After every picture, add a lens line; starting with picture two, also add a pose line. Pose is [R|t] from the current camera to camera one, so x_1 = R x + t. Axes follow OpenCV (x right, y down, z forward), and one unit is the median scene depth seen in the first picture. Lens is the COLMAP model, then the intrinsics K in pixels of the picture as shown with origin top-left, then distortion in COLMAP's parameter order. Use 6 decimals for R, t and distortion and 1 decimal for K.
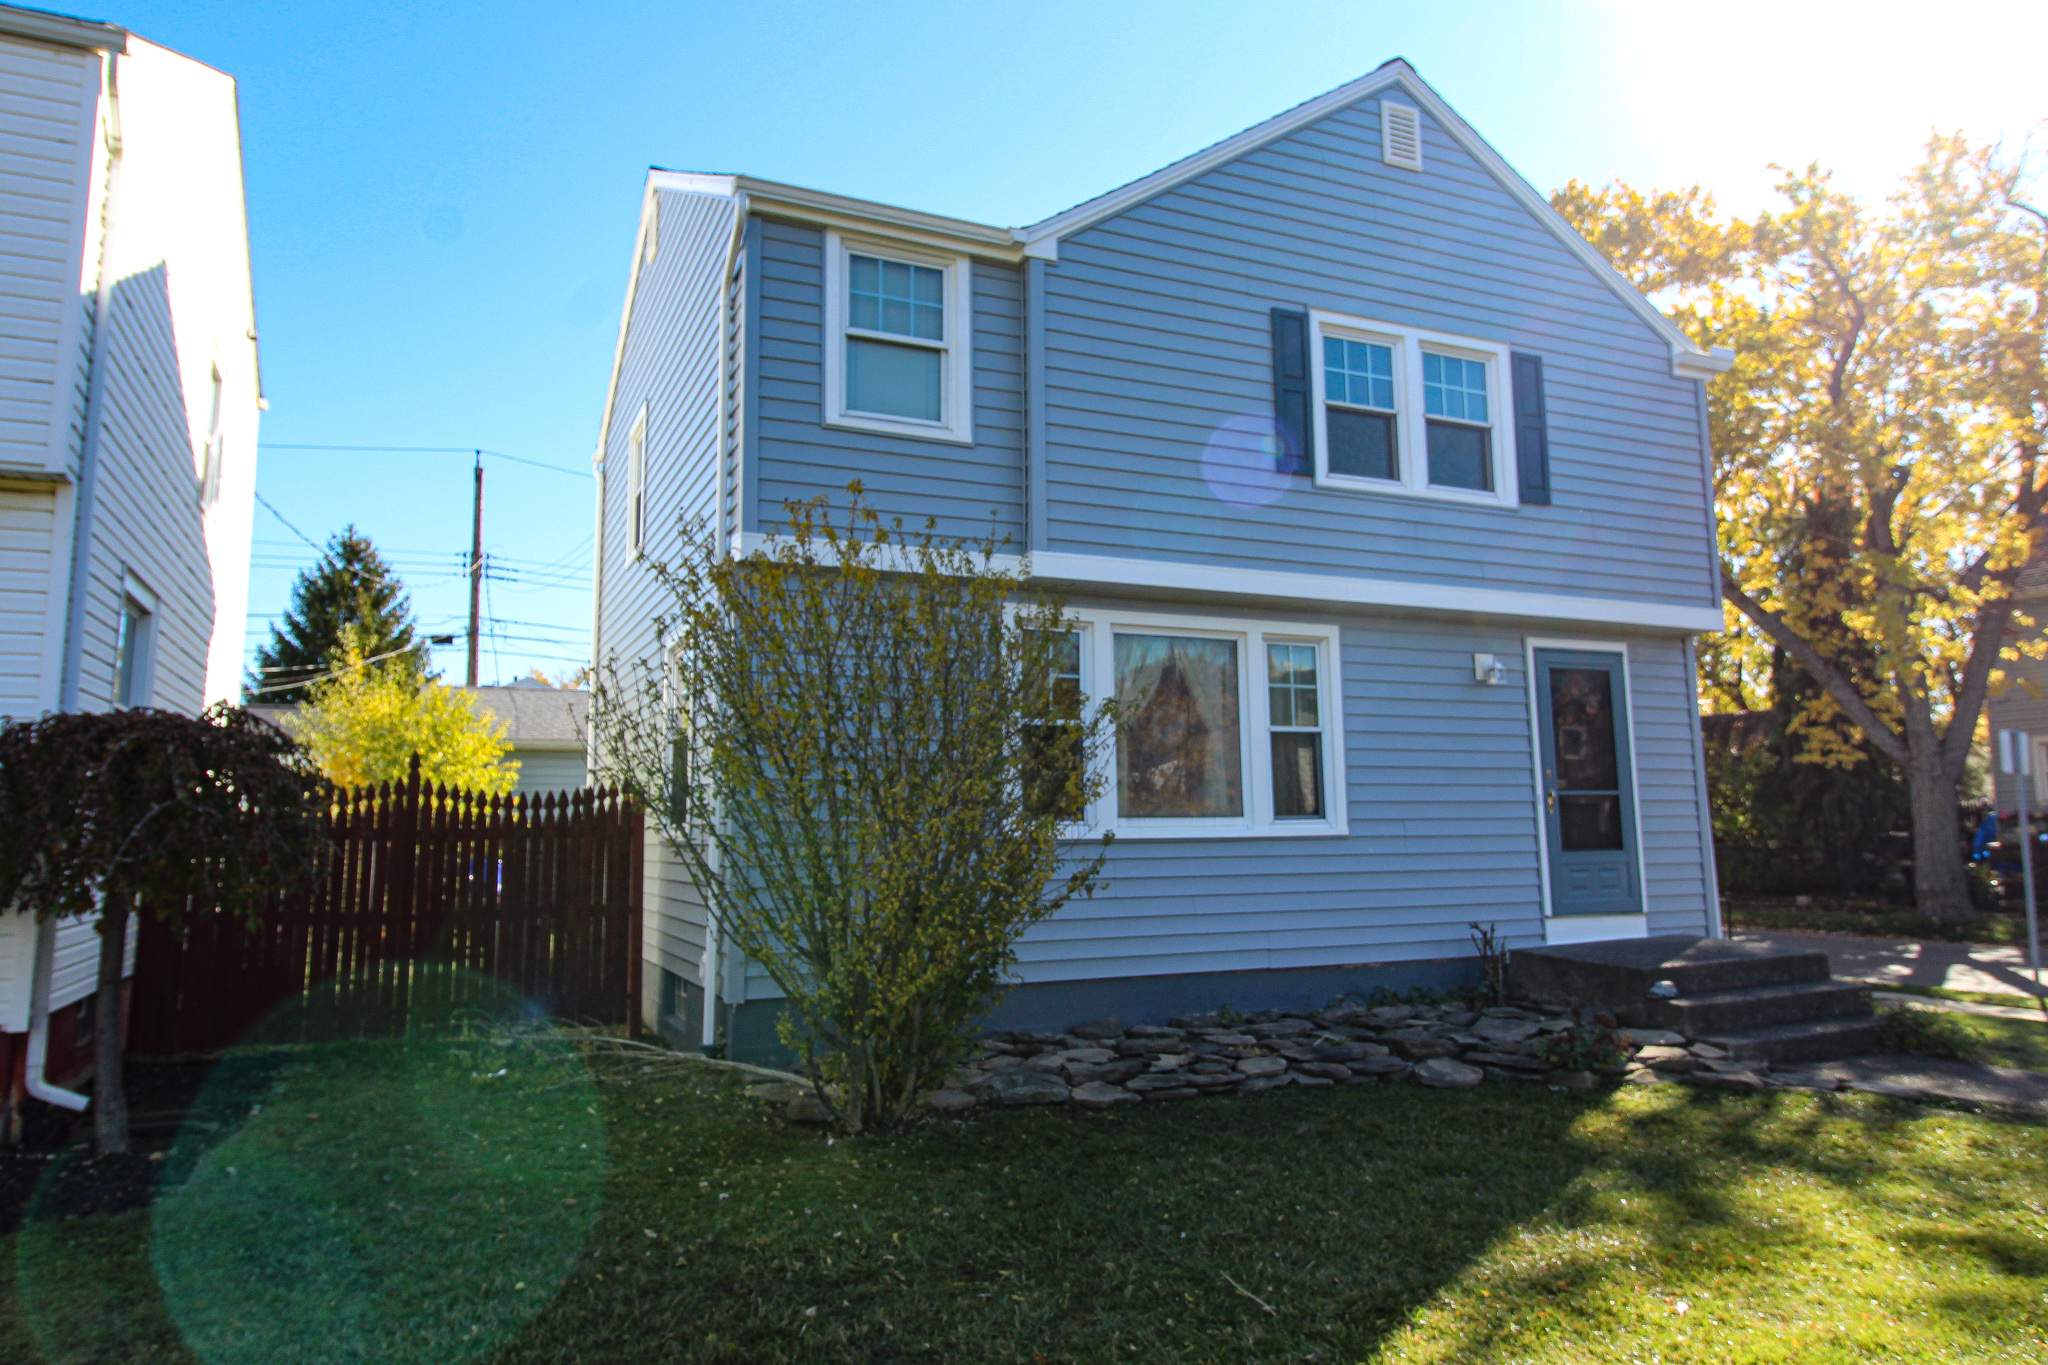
lens RADIAL K [[1340.5, 0, 1017.5], [0, 1340.5, 662.7], [0, 0, 1]] dist [-0.009015, -0.002945]
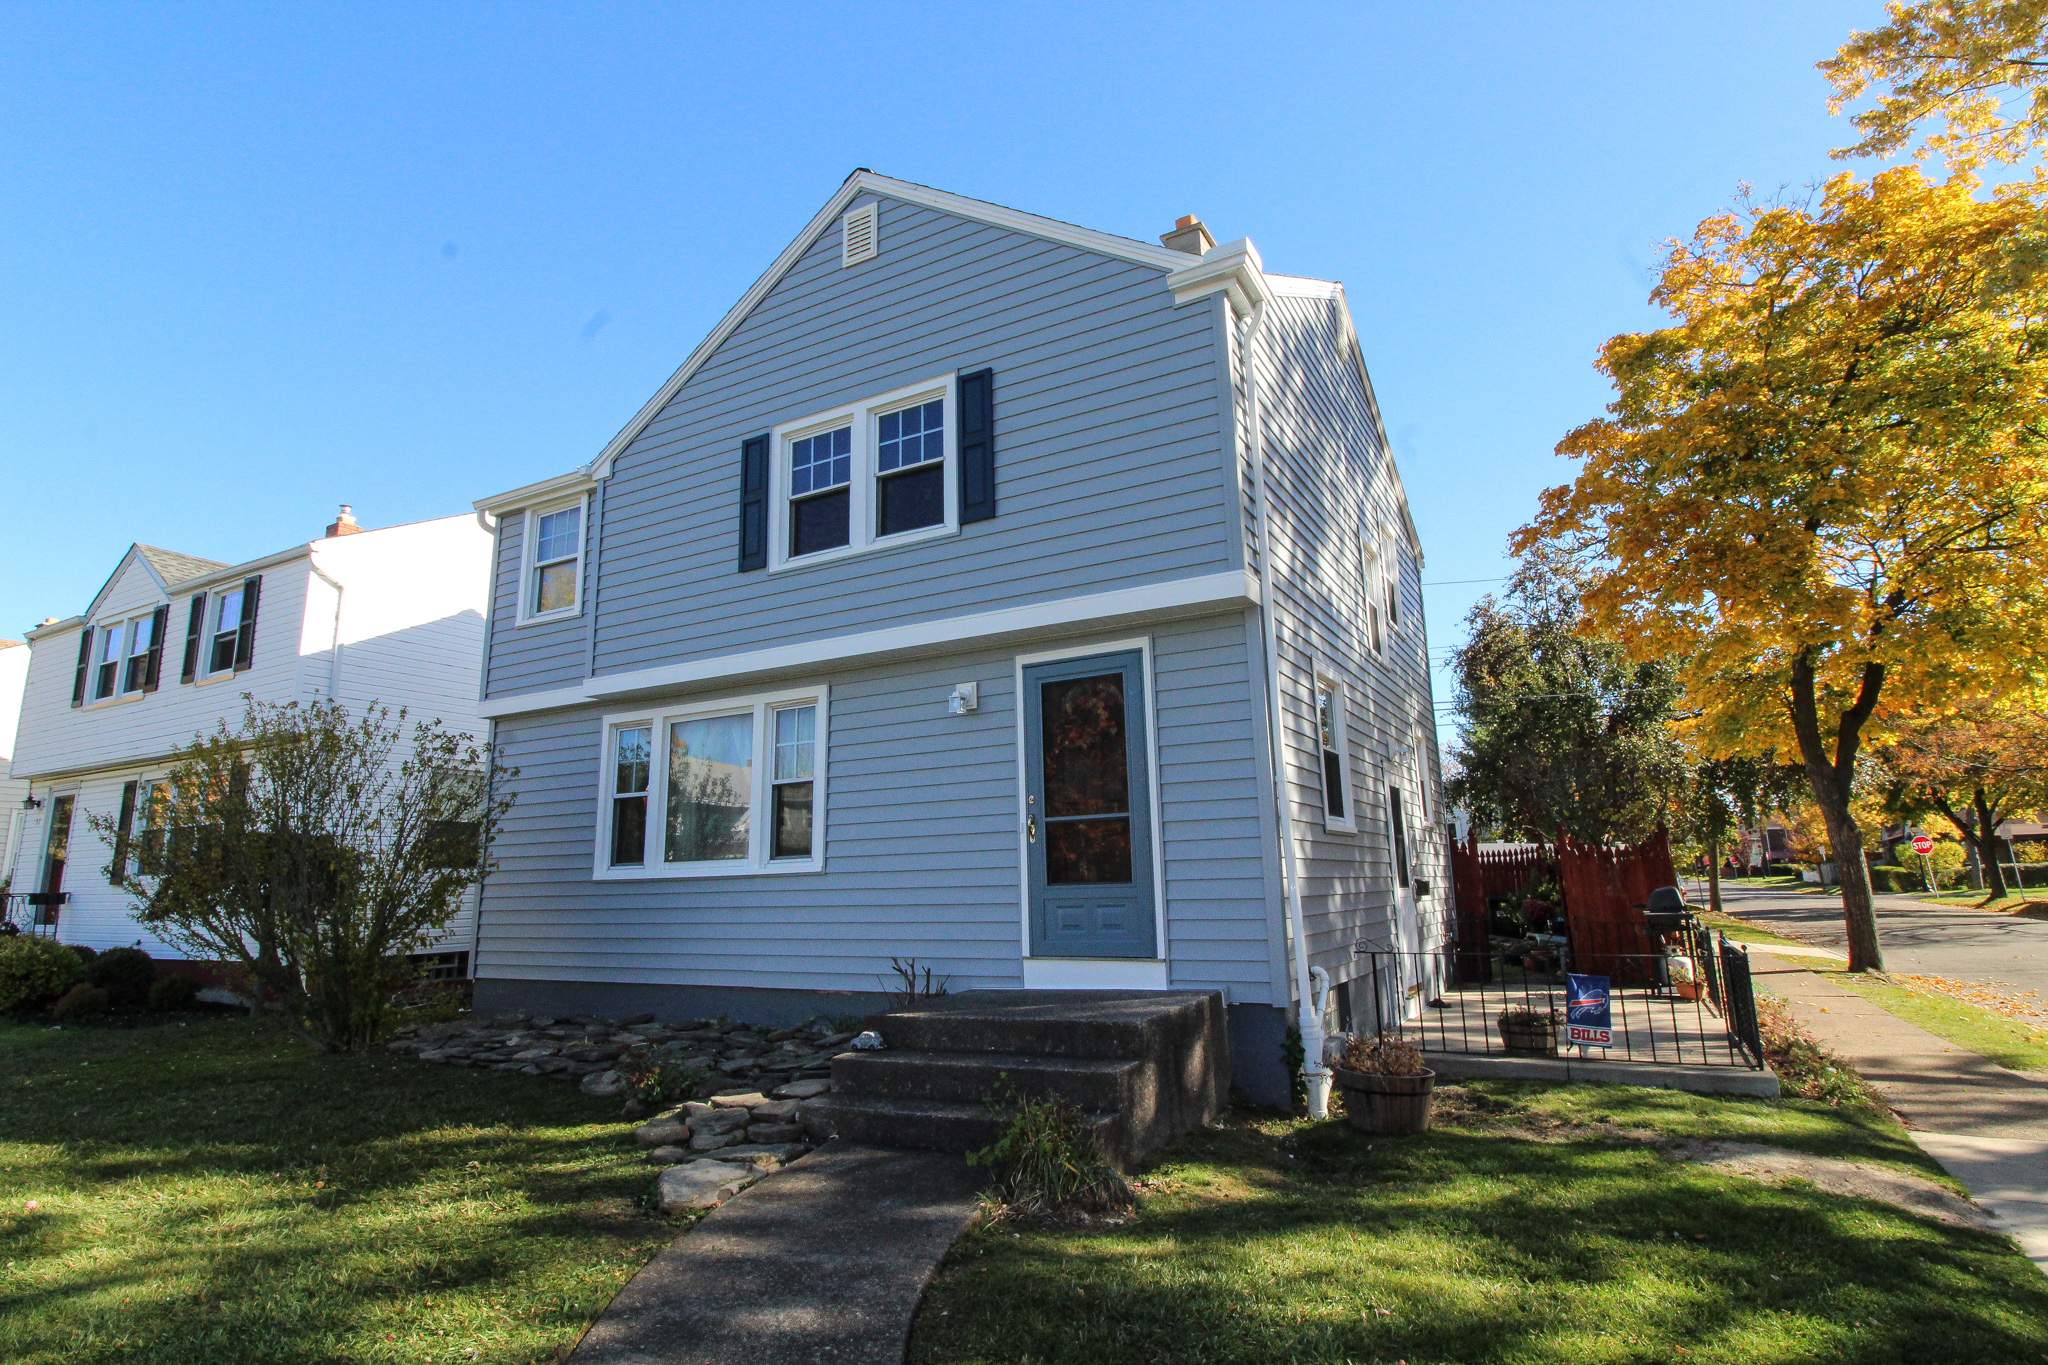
lens RADIAL K [[1055.0, 0, 1025.5], [0, 1055.0, 656.5], [0, 0, 1]] dist [0.002158, -0.011137]
pose [[0.598536, -0.174194, -0.781928, 1.024116], [0.124913, 0.984428, -0.123690, 0.079085], [0.791297, -0.023640, 0.610974, 0.580661]]
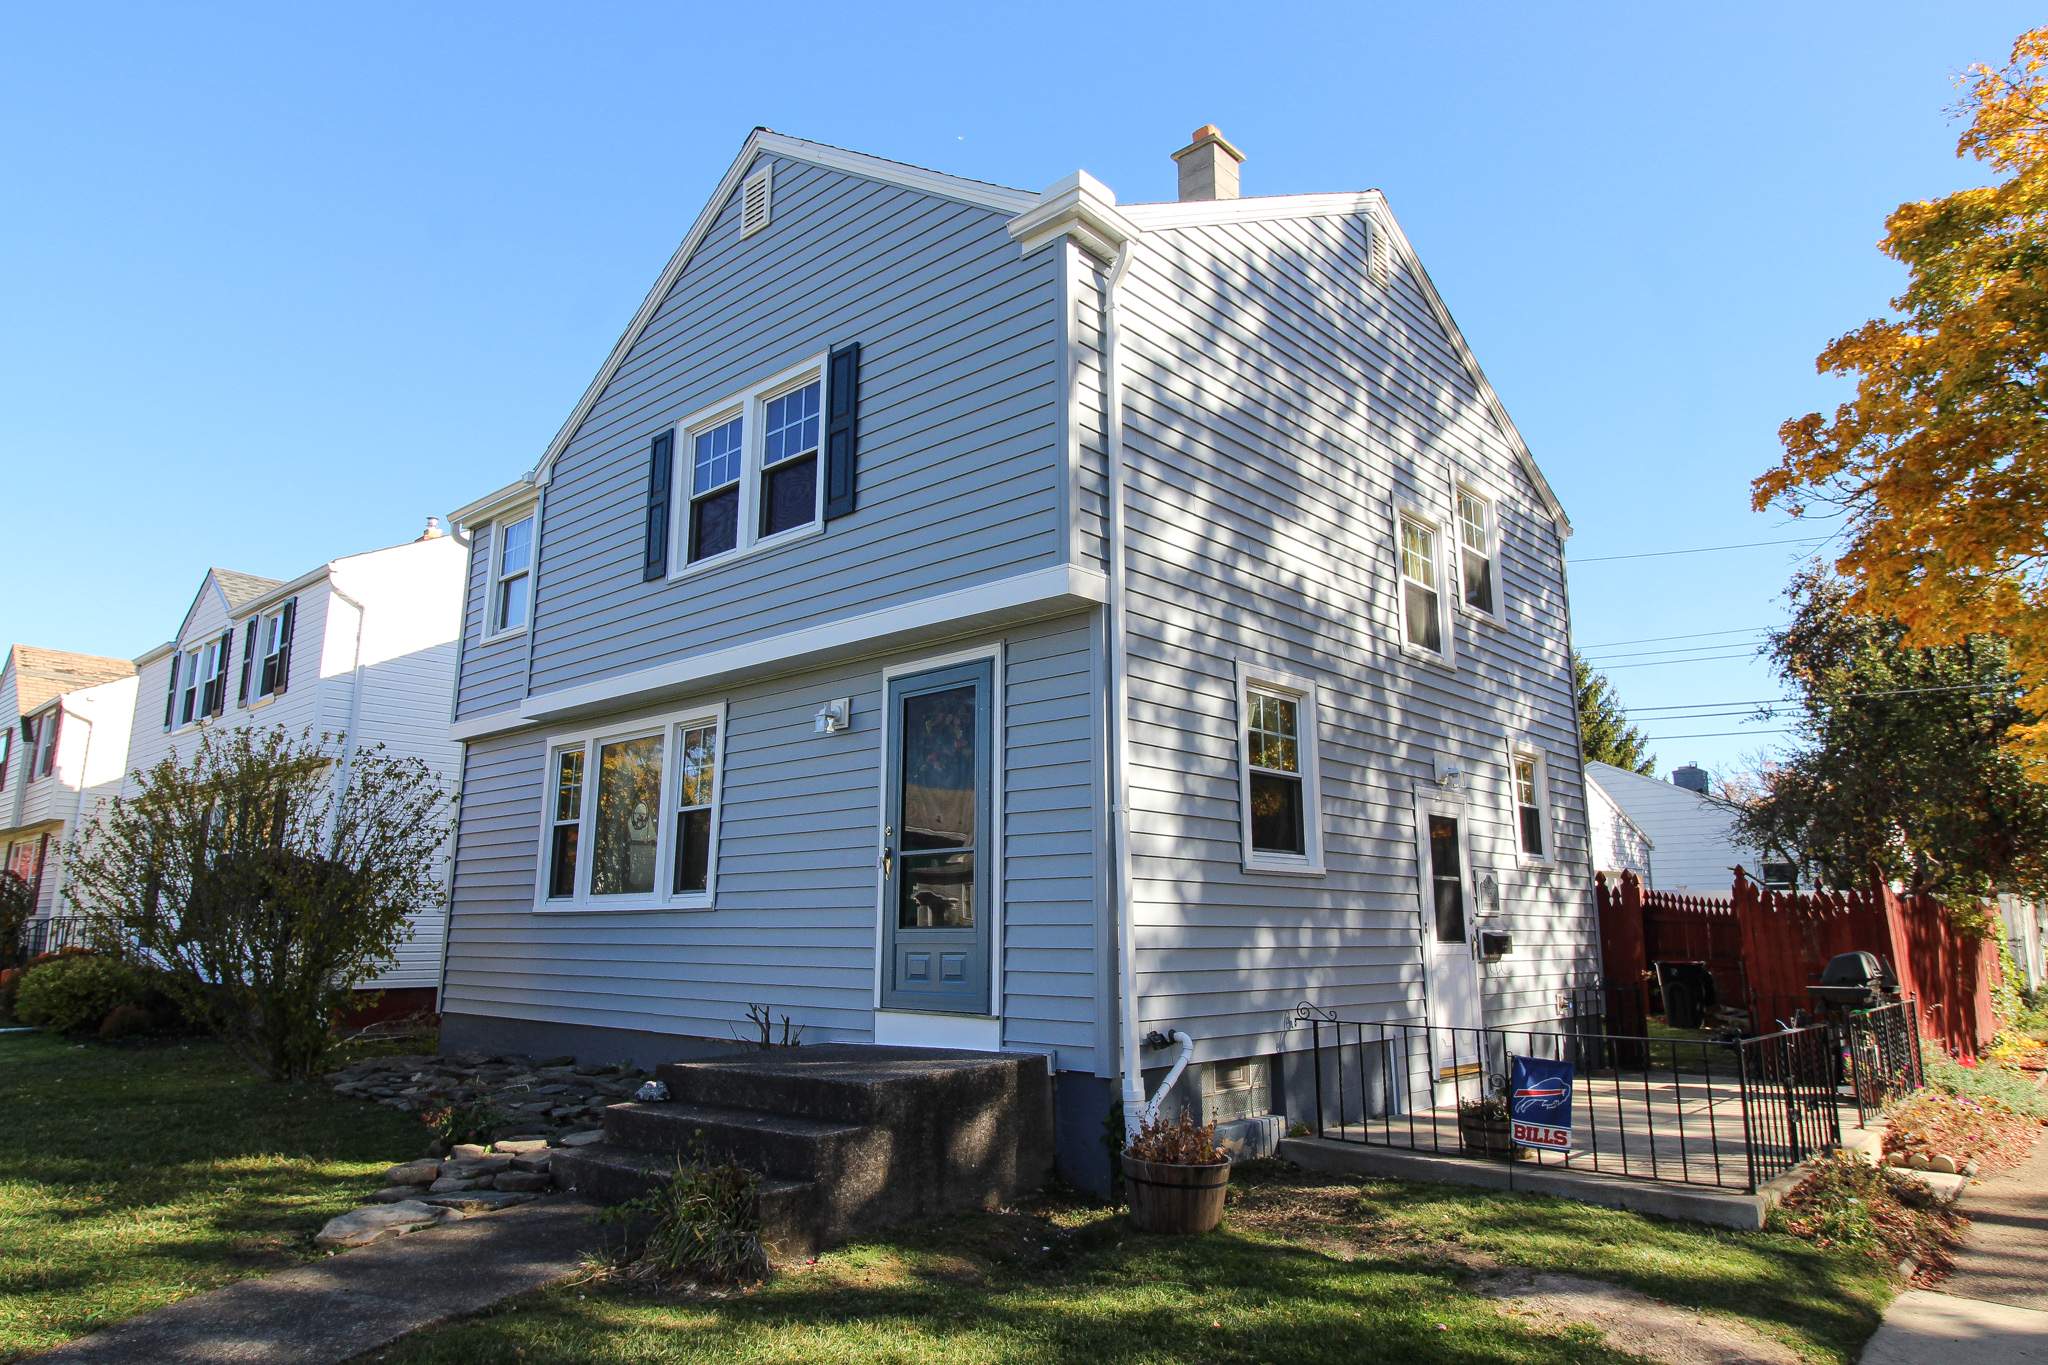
lens RADIAL K [[1264.0, 0, 1029.5], [0, 1264.0, 659.2], [0, 0, 1]] dist [0.000892, -0.003949]
pose [[0.404339, -0.183672, -0.895977, 1.189213], [0.118413, 0.981896, -0.147847, 0.109326], [0.906911, -0.046315, 0.418768, 0.795784]]
